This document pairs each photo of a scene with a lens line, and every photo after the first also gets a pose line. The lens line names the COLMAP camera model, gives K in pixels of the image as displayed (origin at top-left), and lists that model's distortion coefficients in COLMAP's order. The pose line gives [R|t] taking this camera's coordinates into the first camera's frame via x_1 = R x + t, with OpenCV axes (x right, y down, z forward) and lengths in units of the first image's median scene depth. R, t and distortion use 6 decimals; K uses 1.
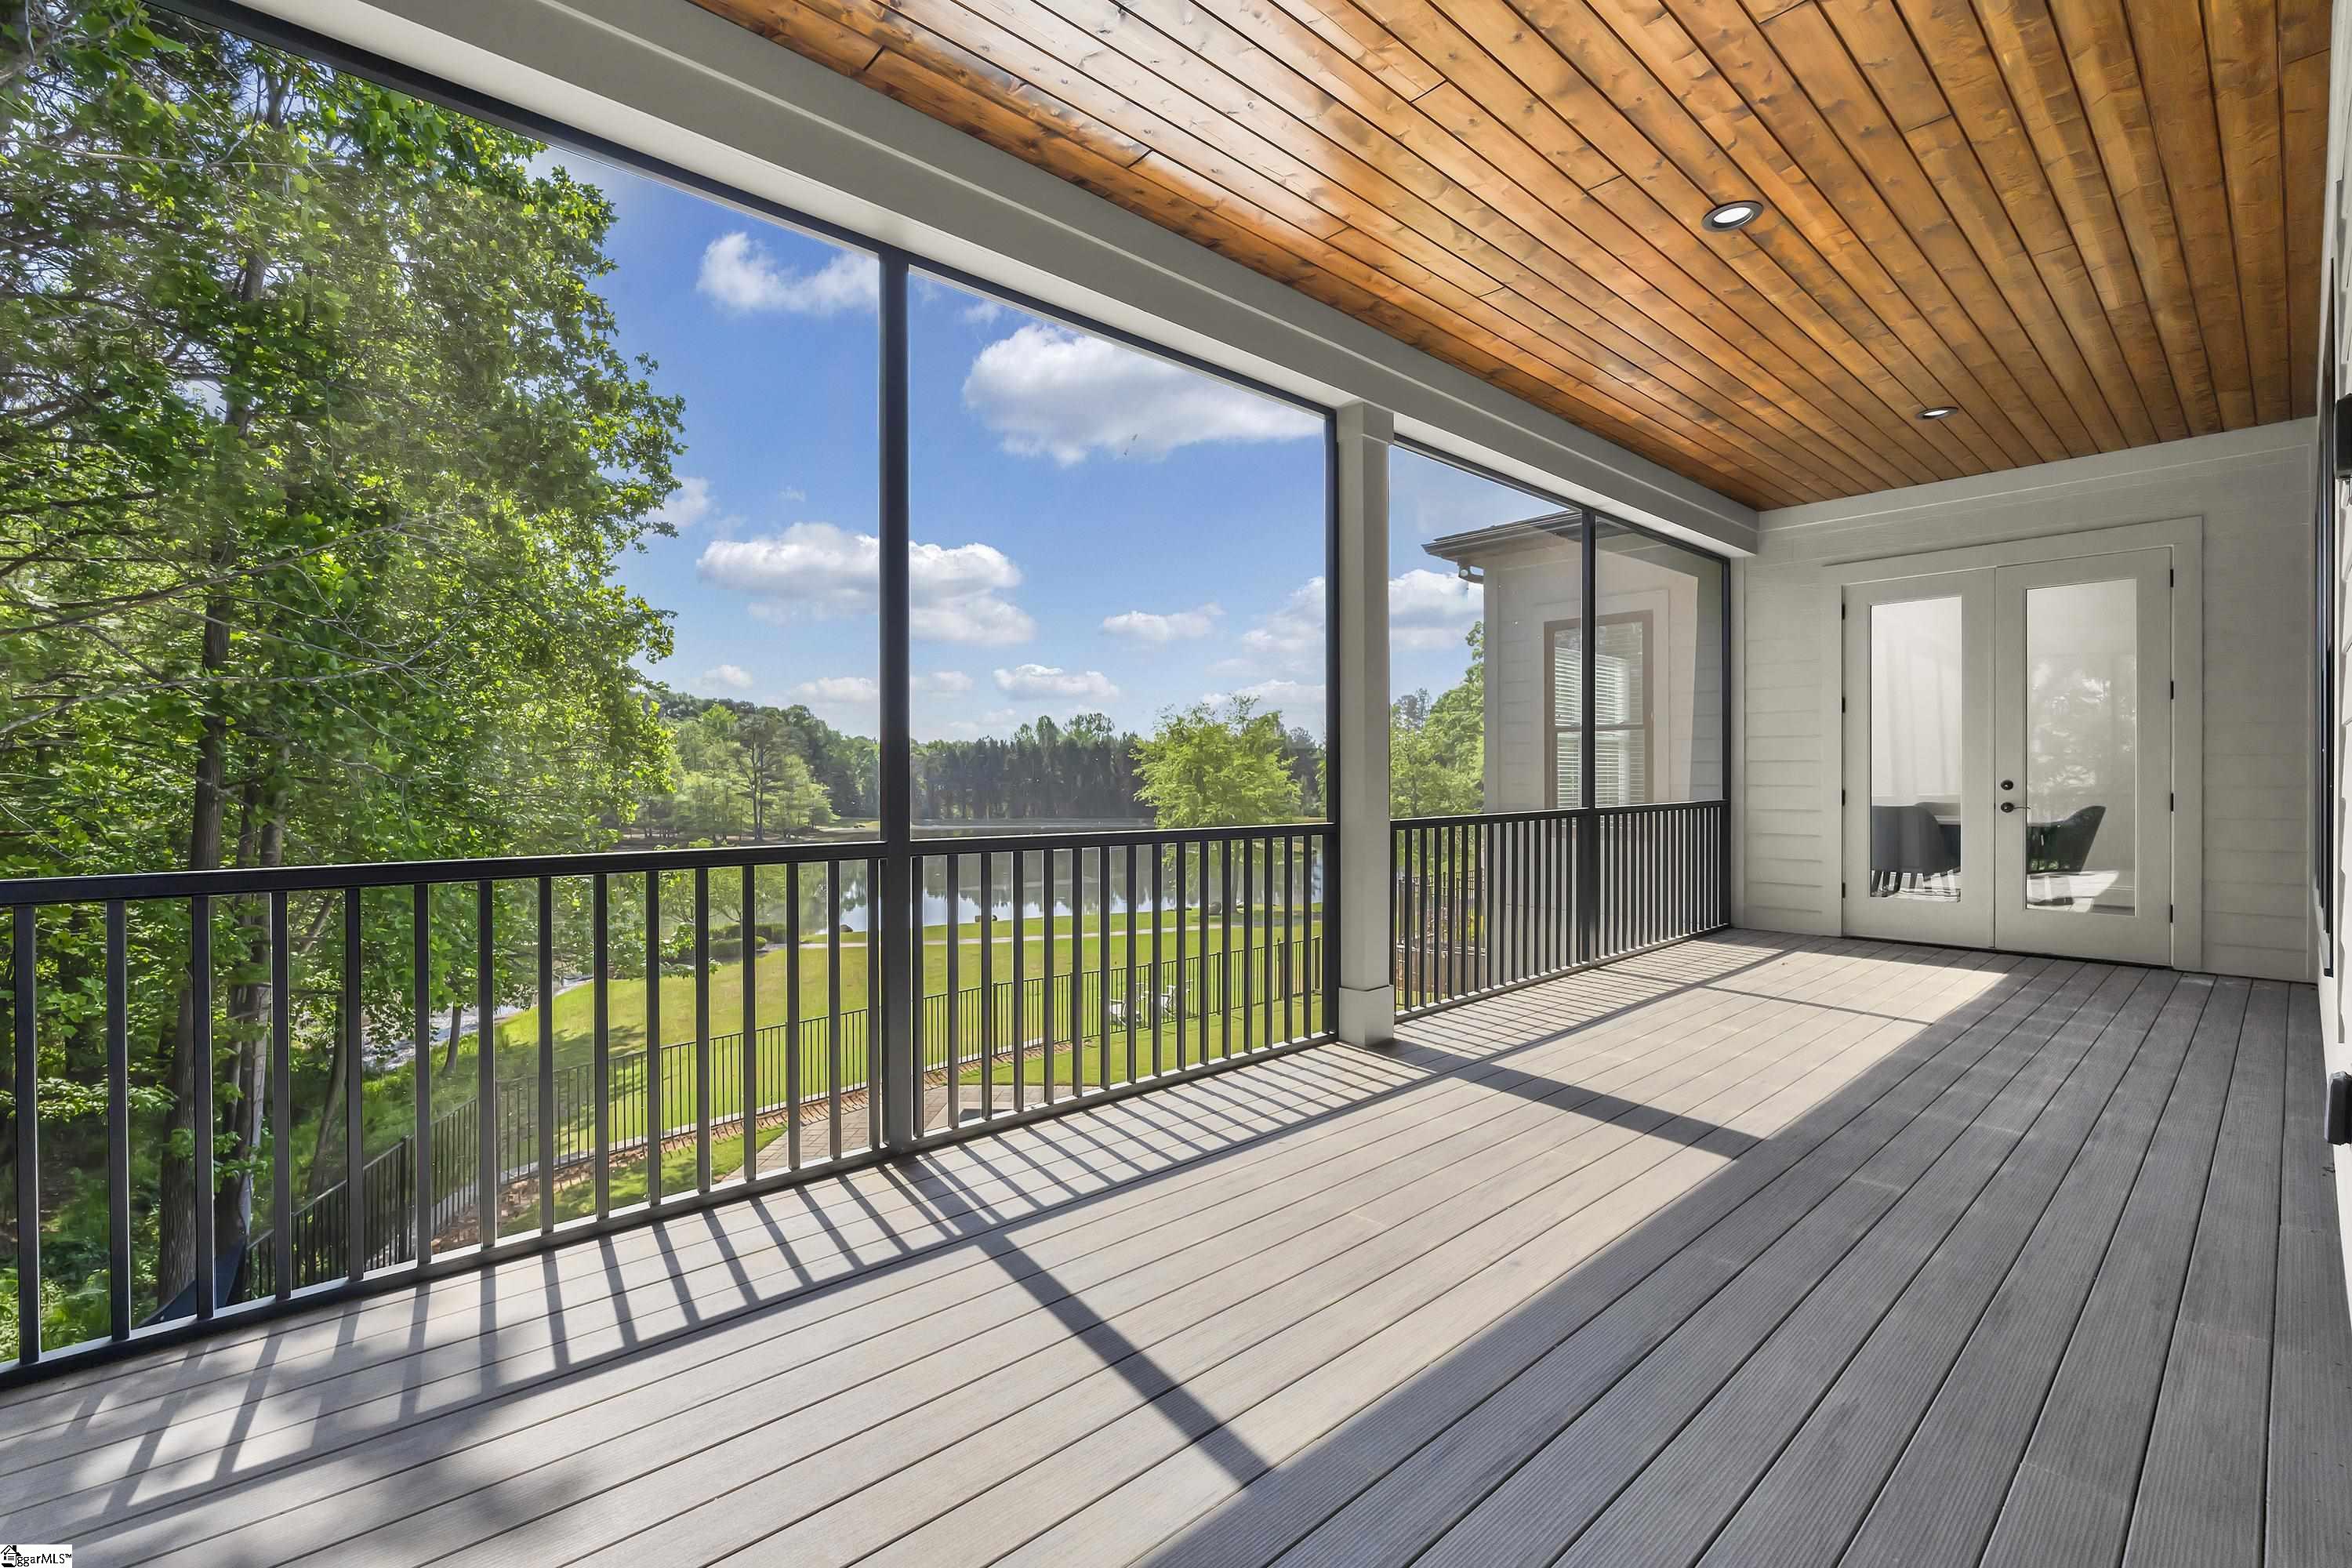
lens RADIAL K [[1036.2, 0, 1192.1], [0, 1036.2, 787.4], [0, 0, 1]] dist [-0.000918, -0.000086]
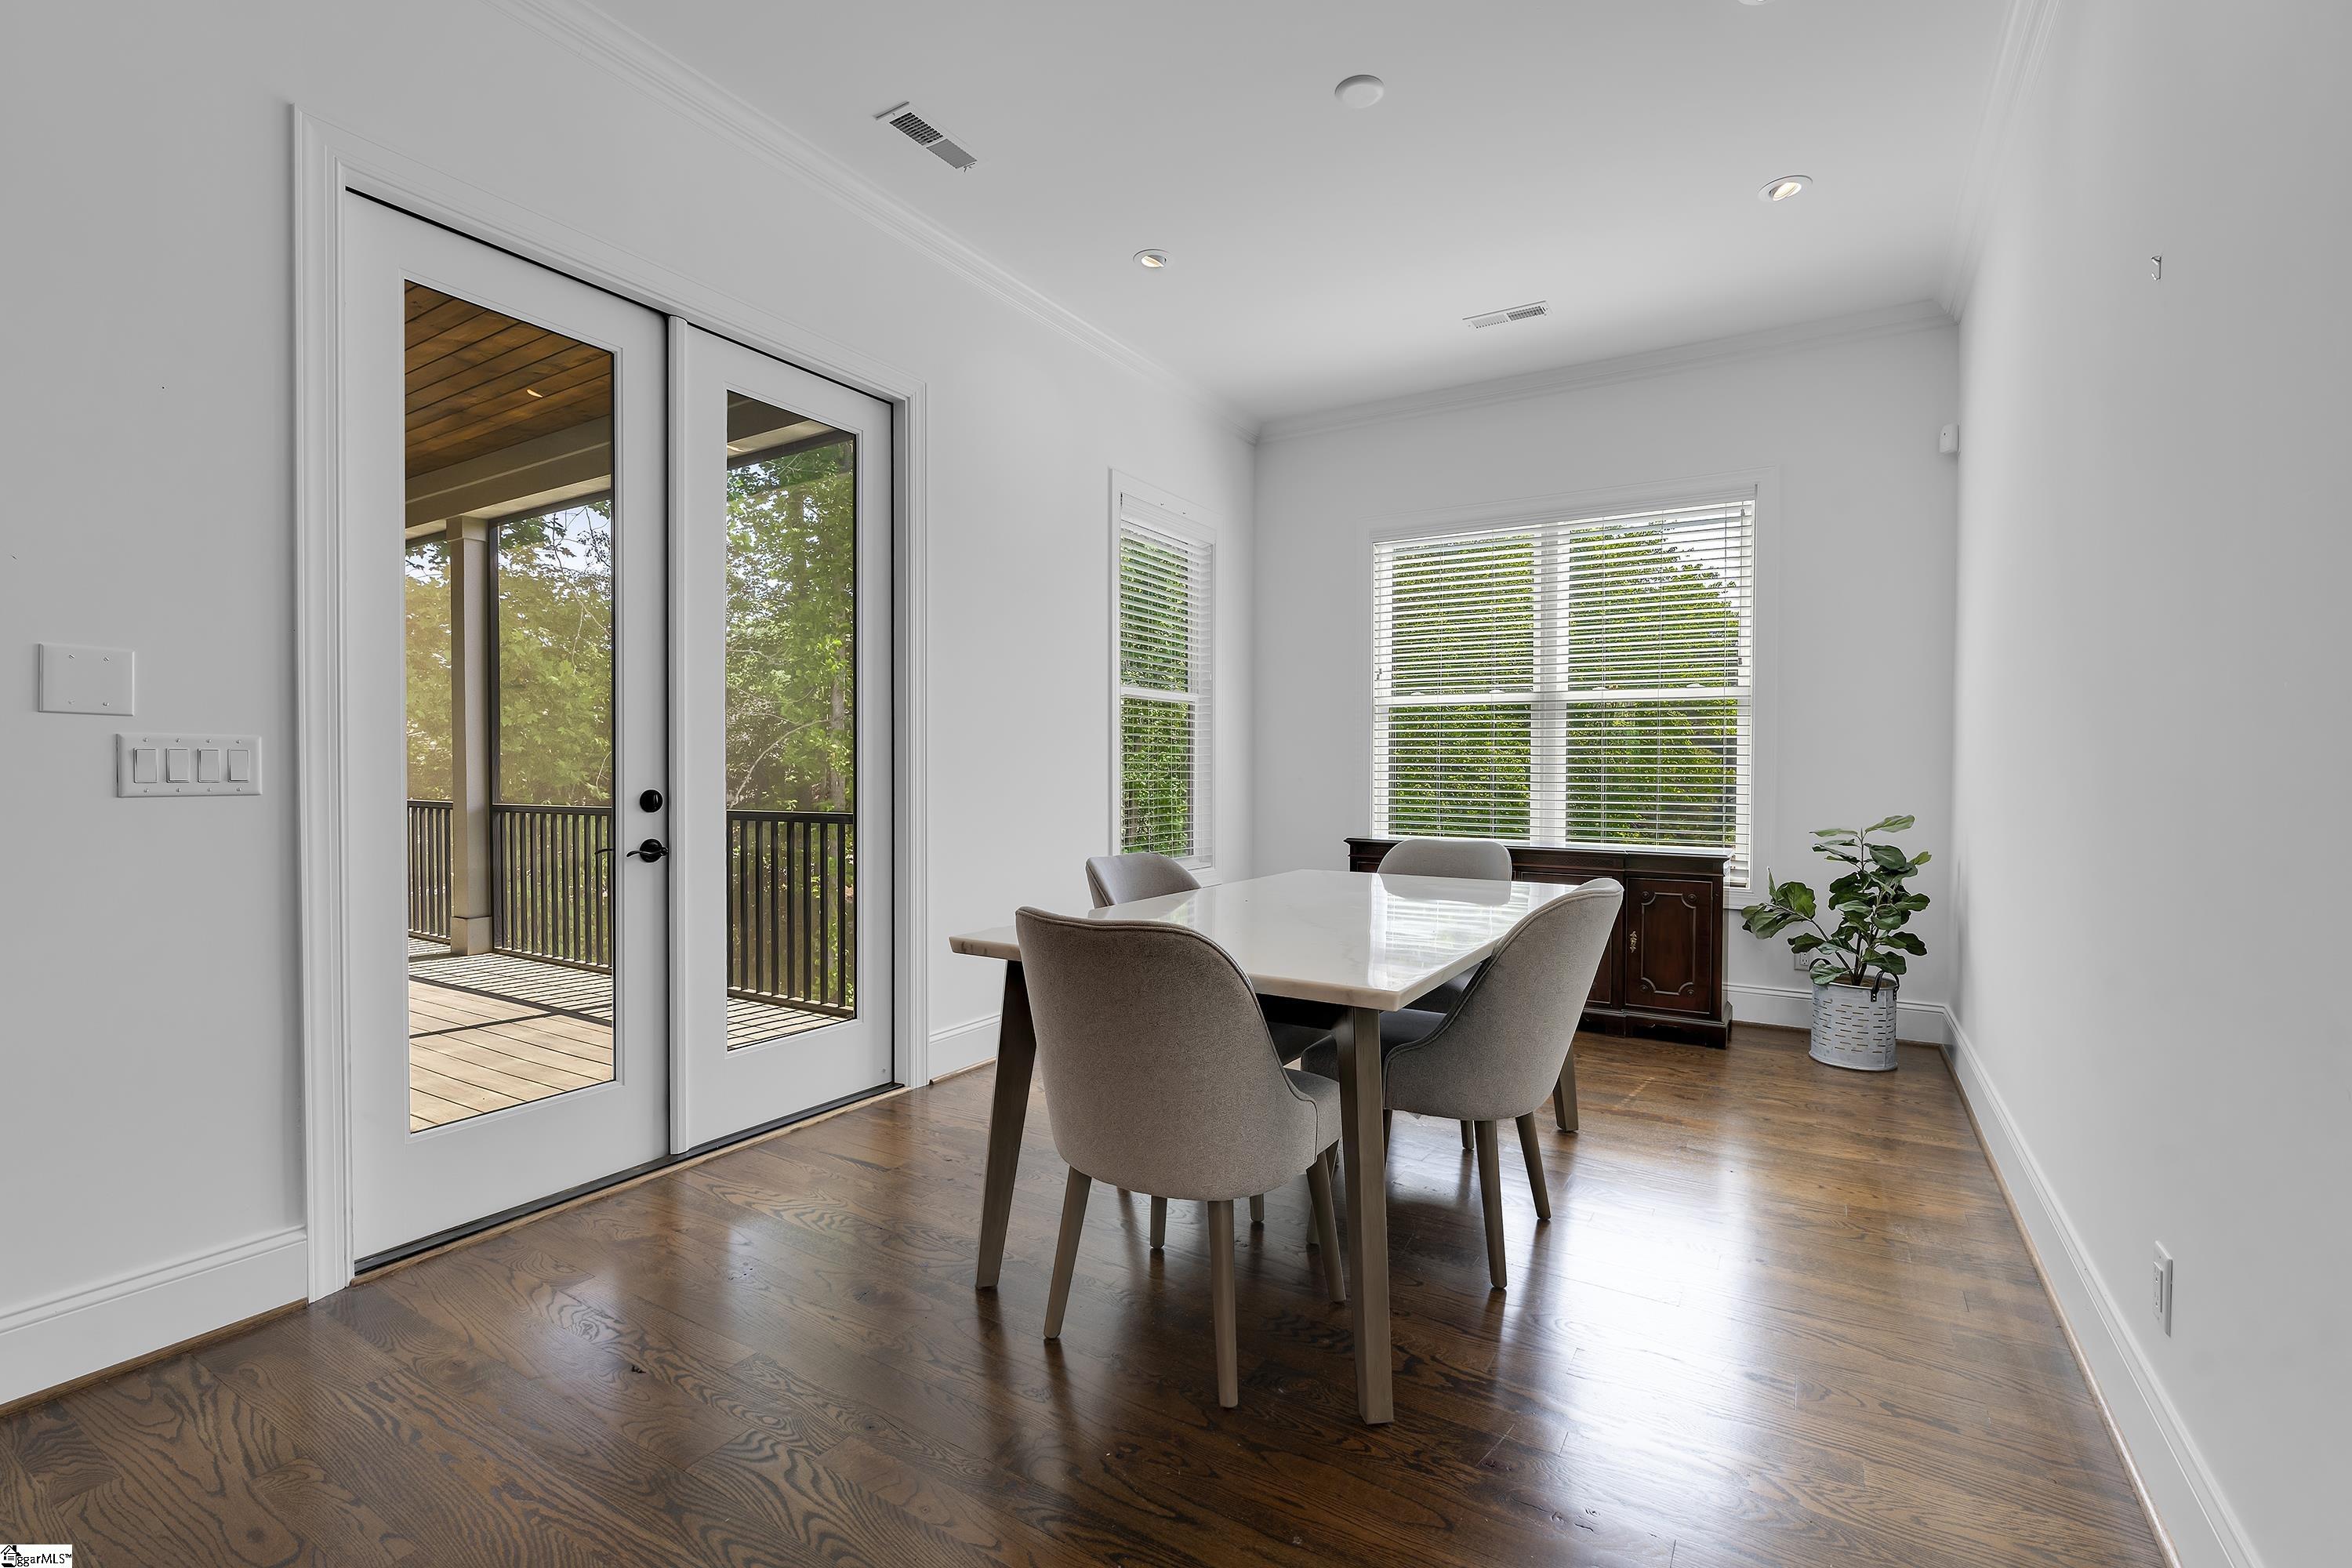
lens RADIAL K [[1036.2, 0, 1192.1], [0, 1036.2, 787.4], [0, 0, 1]] dist [-0.000918, -0.000086]
pose [[0.270961, 0.028859, -0.962158, 1.386618], [-0.004763, 0.999578, 0.028640, -0.028926], [0.962579, -0.003177, 0.270984, 1.174944]]
